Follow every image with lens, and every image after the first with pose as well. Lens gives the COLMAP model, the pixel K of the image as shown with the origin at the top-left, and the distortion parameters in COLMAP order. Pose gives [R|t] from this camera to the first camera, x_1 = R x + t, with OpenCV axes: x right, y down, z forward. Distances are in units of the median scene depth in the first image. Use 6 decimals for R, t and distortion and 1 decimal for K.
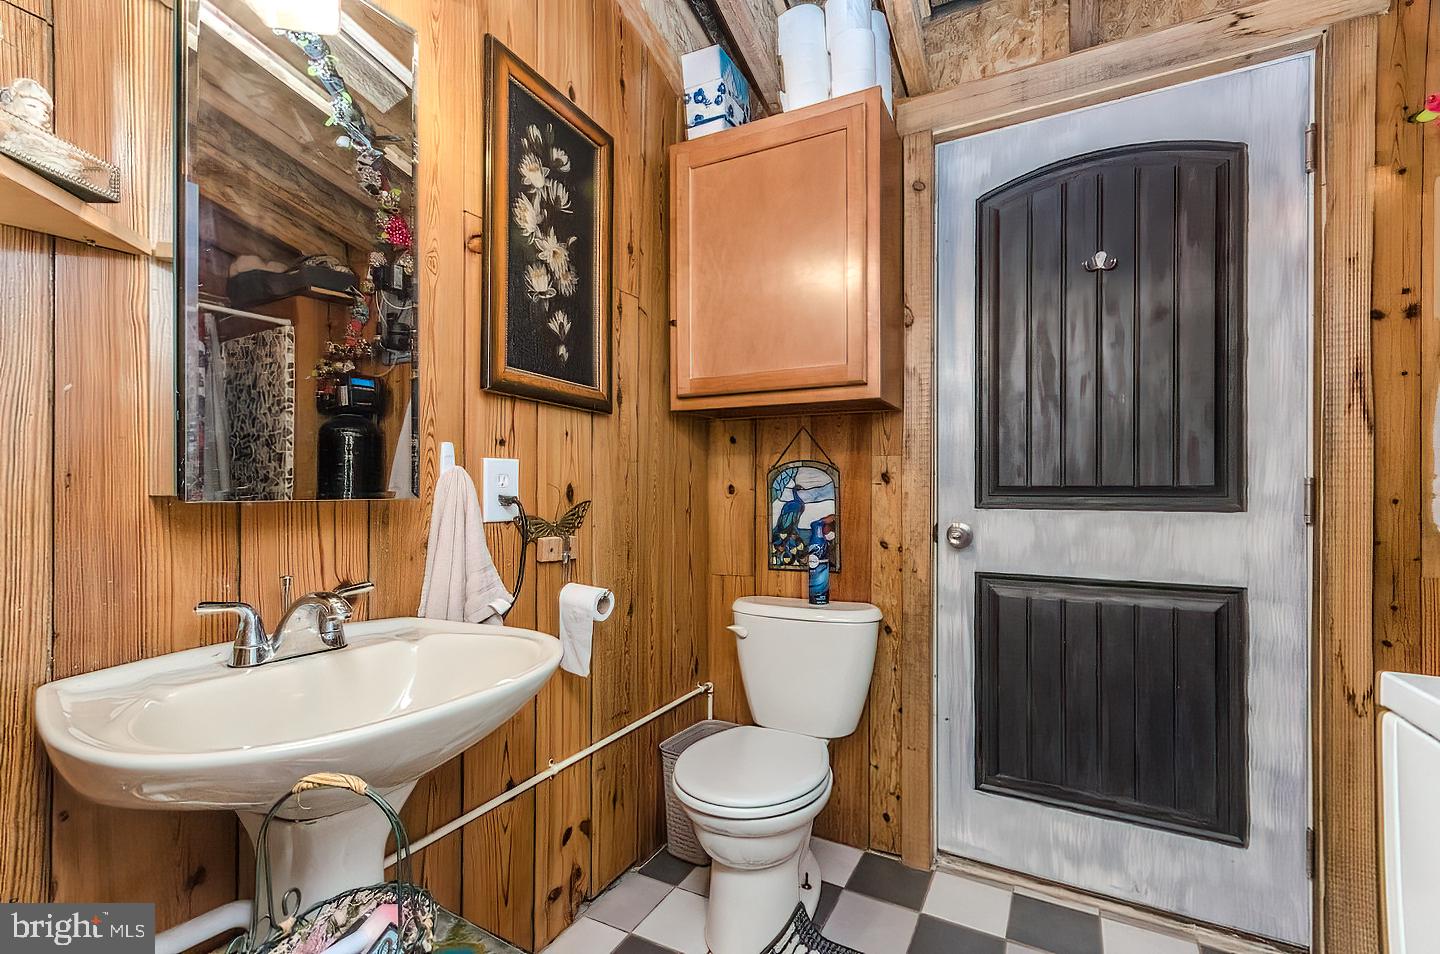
lens RADIAL K [[656.3, 0, 726.8], [0, 656.3, 480.8], [0, 0, 1]] dist [0.012037, 0.000380]
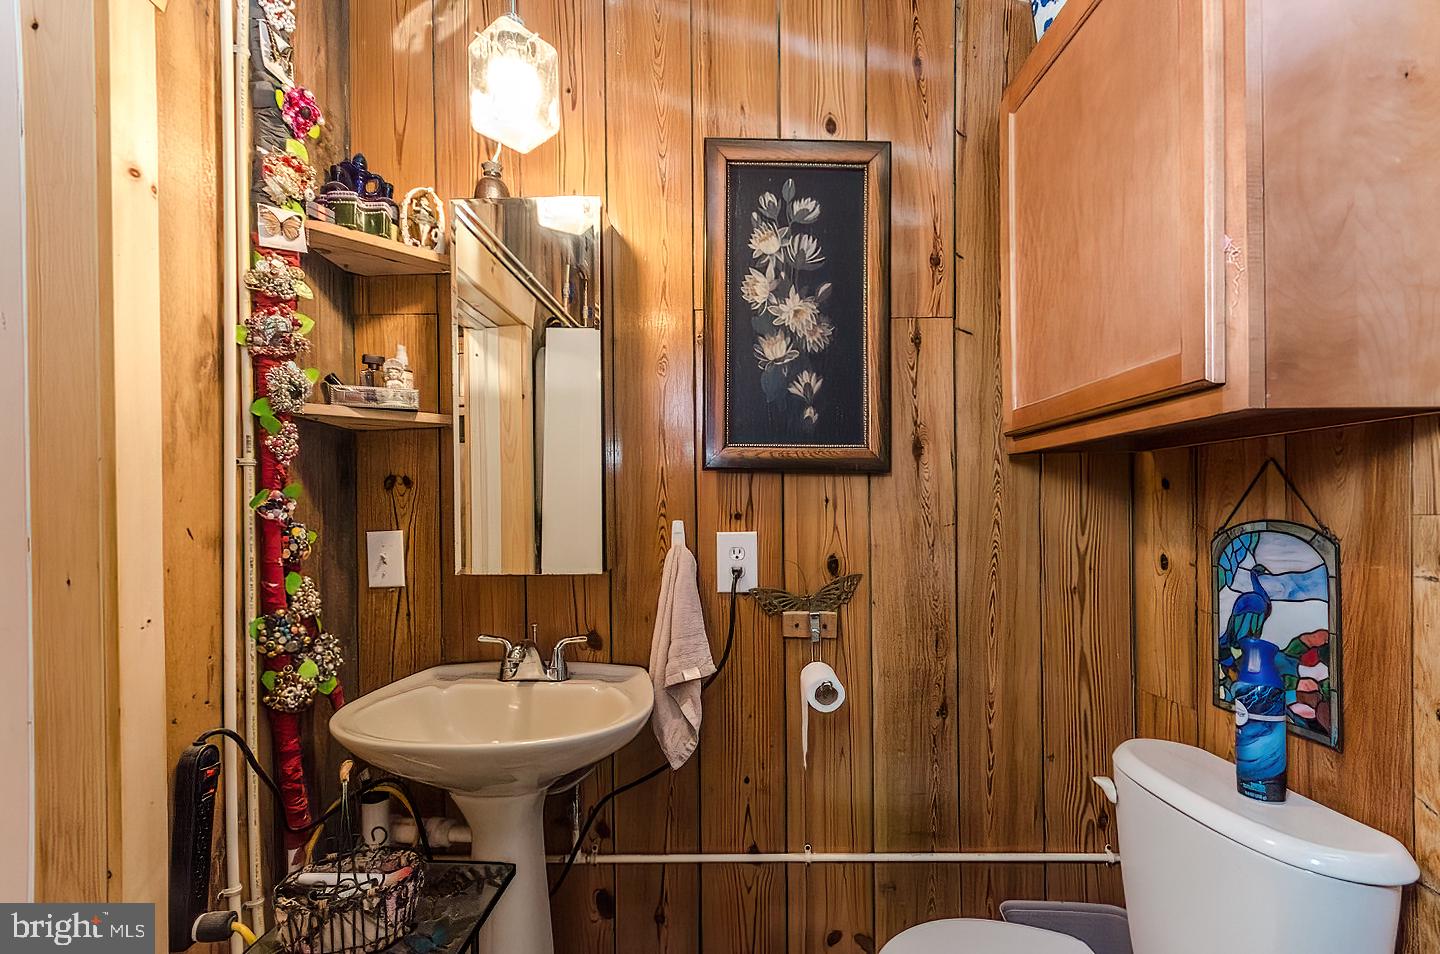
lens RADIAL K [[653.8, 0, 736.0], [0, 653.8, 502.1], [0, 0, 1]] dist [-0.001492, -0.000223]
pose [[0.441524, -0.011157, -0.897180, 0.500752], [0.022584, 0.999744, -0.001318, -0.068030], [0.896965, -0.019680, 0.441663, 0.462452]]
